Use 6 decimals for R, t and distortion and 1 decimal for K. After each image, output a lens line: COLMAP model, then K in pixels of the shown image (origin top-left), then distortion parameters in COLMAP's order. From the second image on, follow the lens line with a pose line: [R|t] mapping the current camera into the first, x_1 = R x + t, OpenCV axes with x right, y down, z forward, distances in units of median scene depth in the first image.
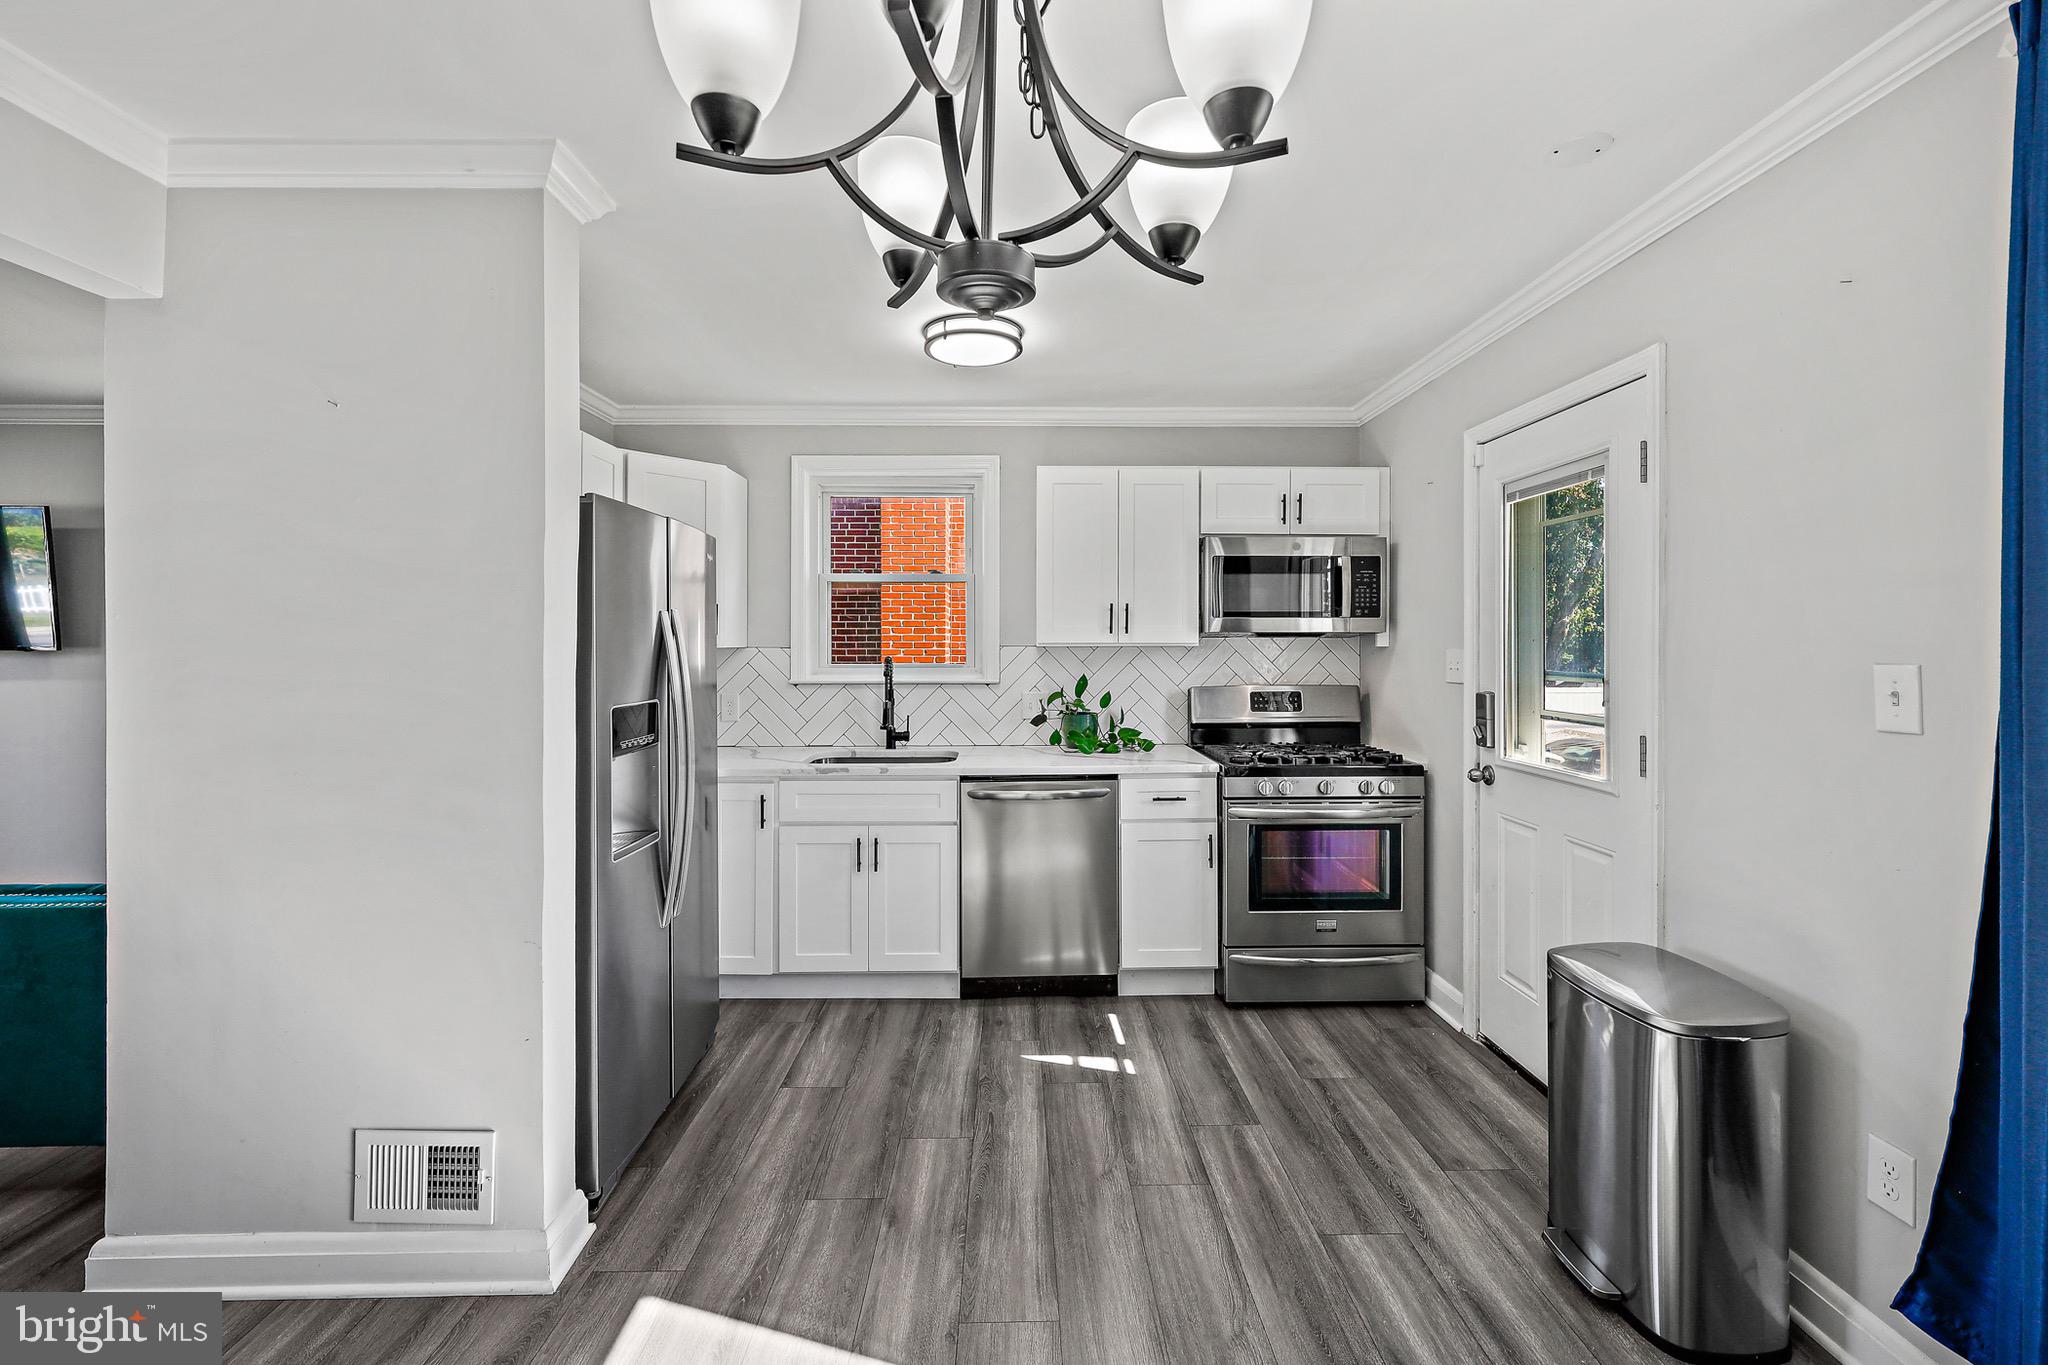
lens RADIAL K [[829.1, 0, 1027.7], [0, 829.1, 644.3], [0, 0, 1]] dist [0.000452, -0.000194]
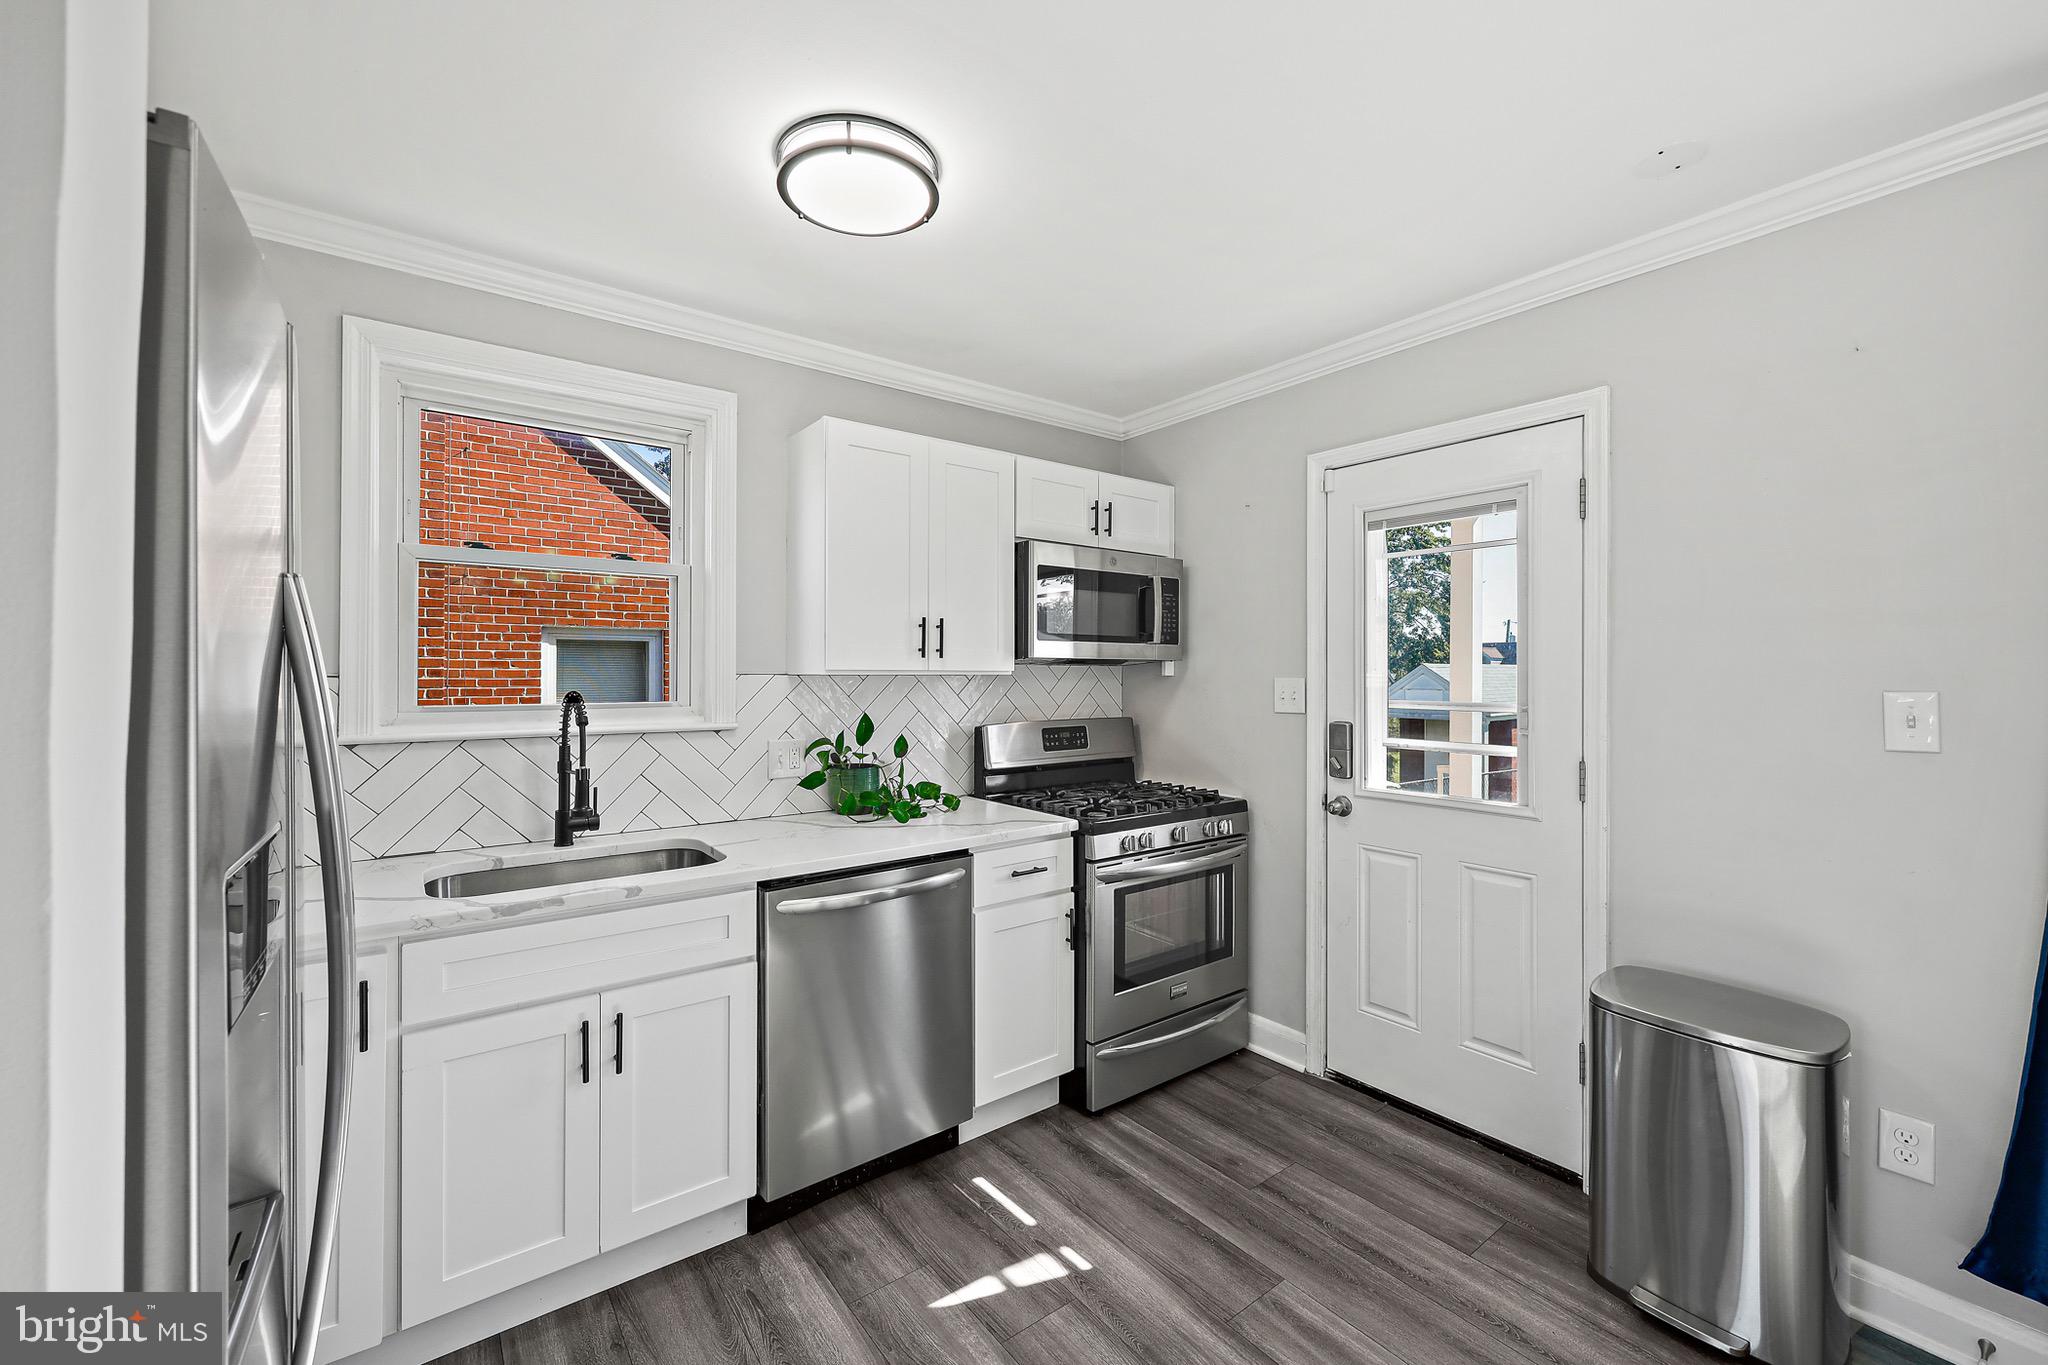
lens RADIAL K [[818.2, 0, 1018.6], [0, 818.2, 671.9], [0, 0, 1]] dist [-0.000592, 0.000747]
pose [[0.810447, 0.003114, 0.585804, -0.288975], [-0.002704, 0.999995, -0.001575, 0.000710], [-0.585806, -0.000307, 0.810451, 0.387322]]
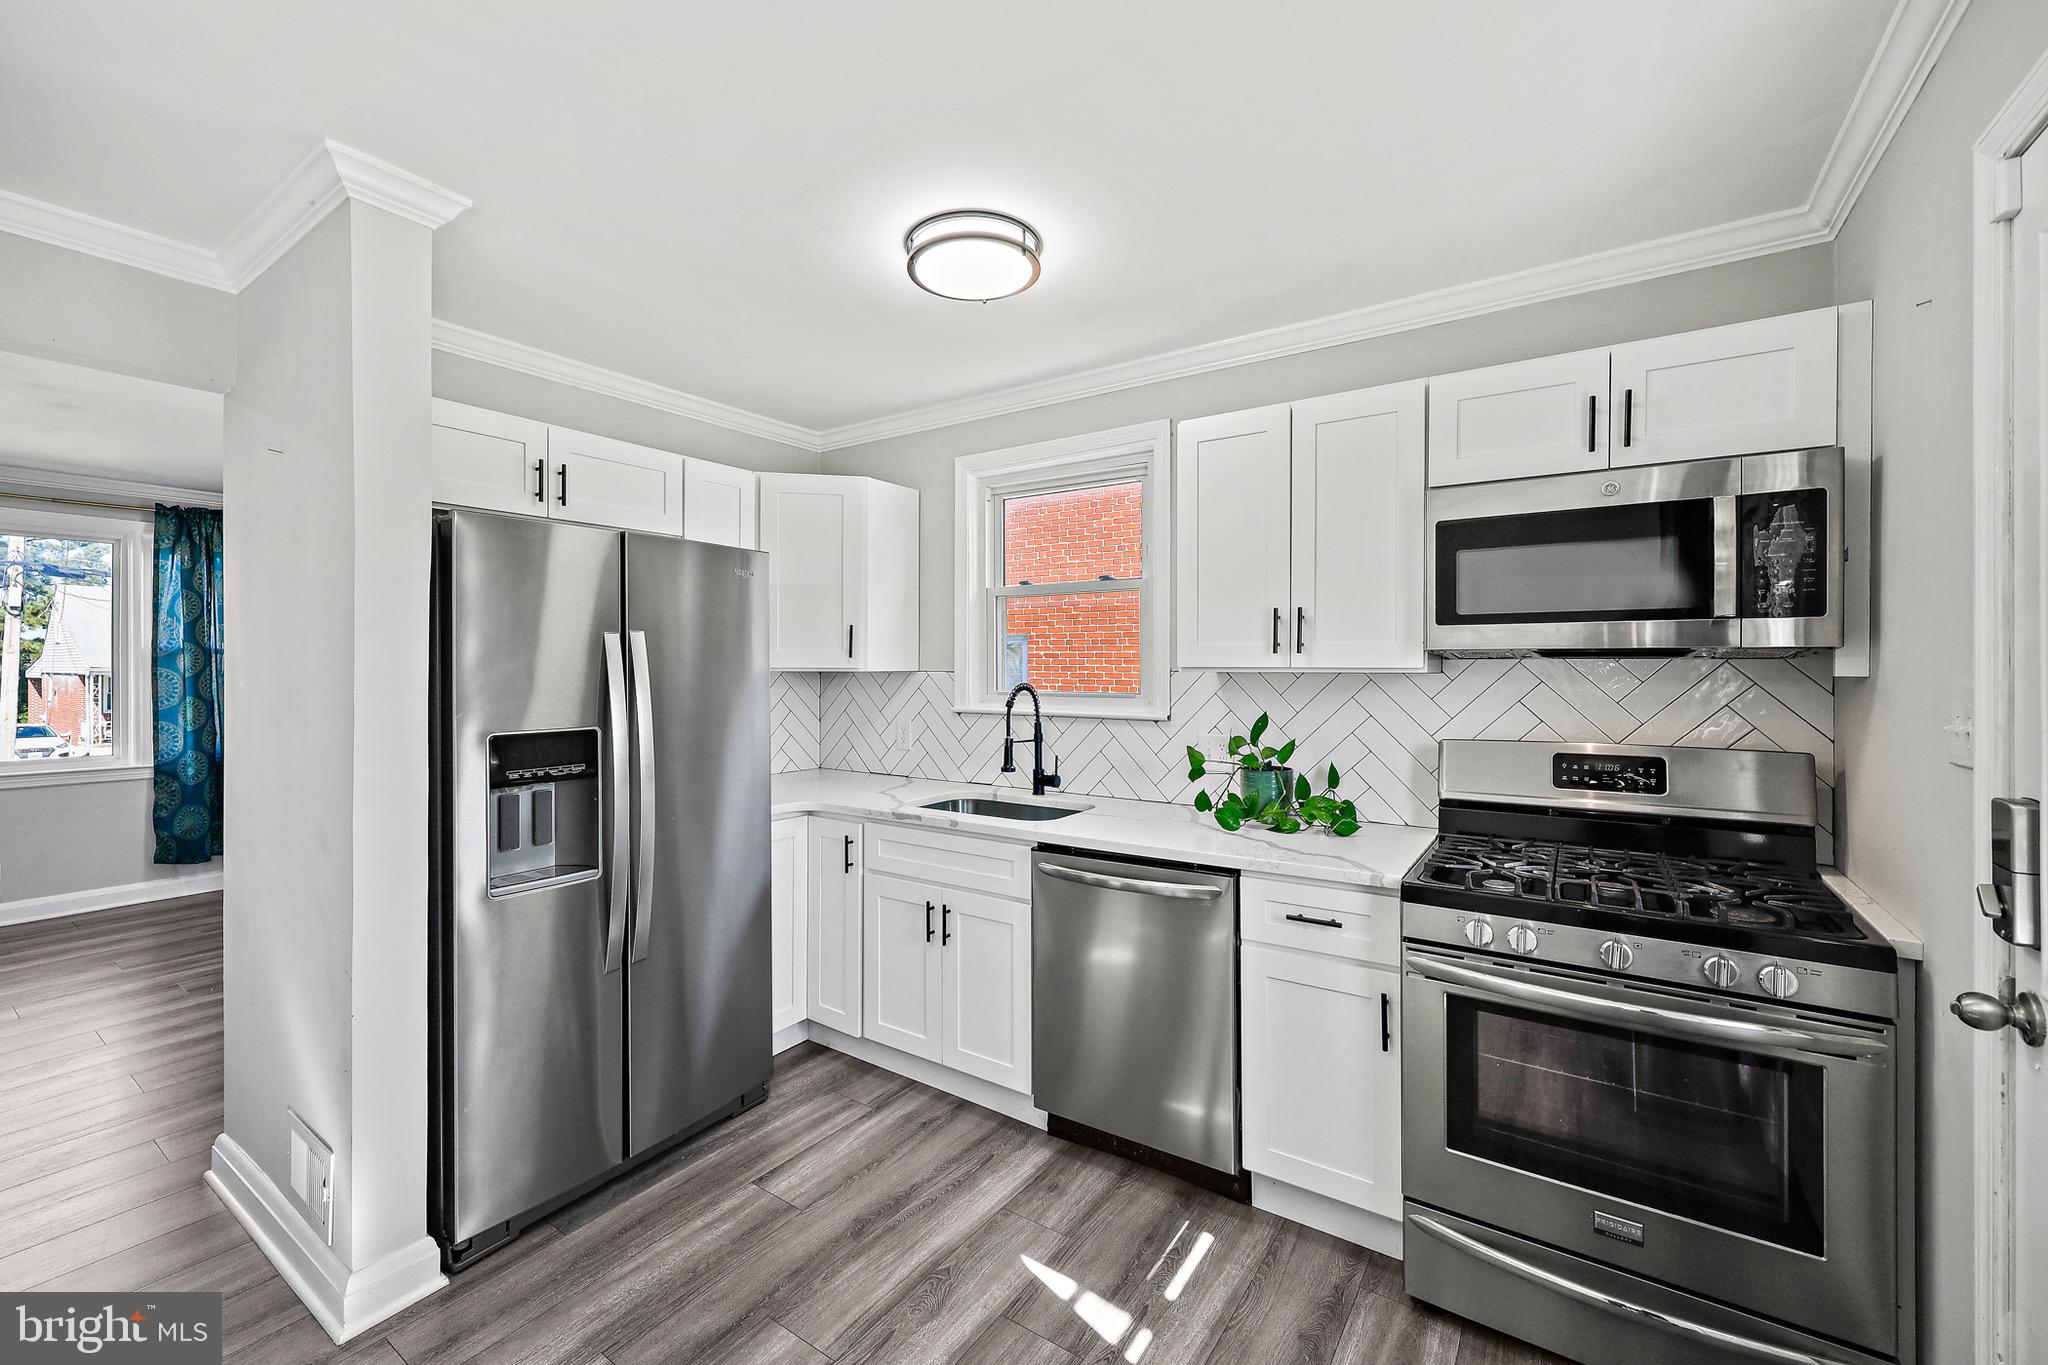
lens RADIAL K [[820.2, 0, 1029.8], [0, 820.2, 667.8], [0, 0, 1]] dist [-0.001360, -0.000084]
pose [[0.819798, 0.002368, -0.572648, 0.348186], [-0.002273, 0.999997, 0.000881, -0.001683], [0.572649, 0.000580, 0.819801, 0.381351]]
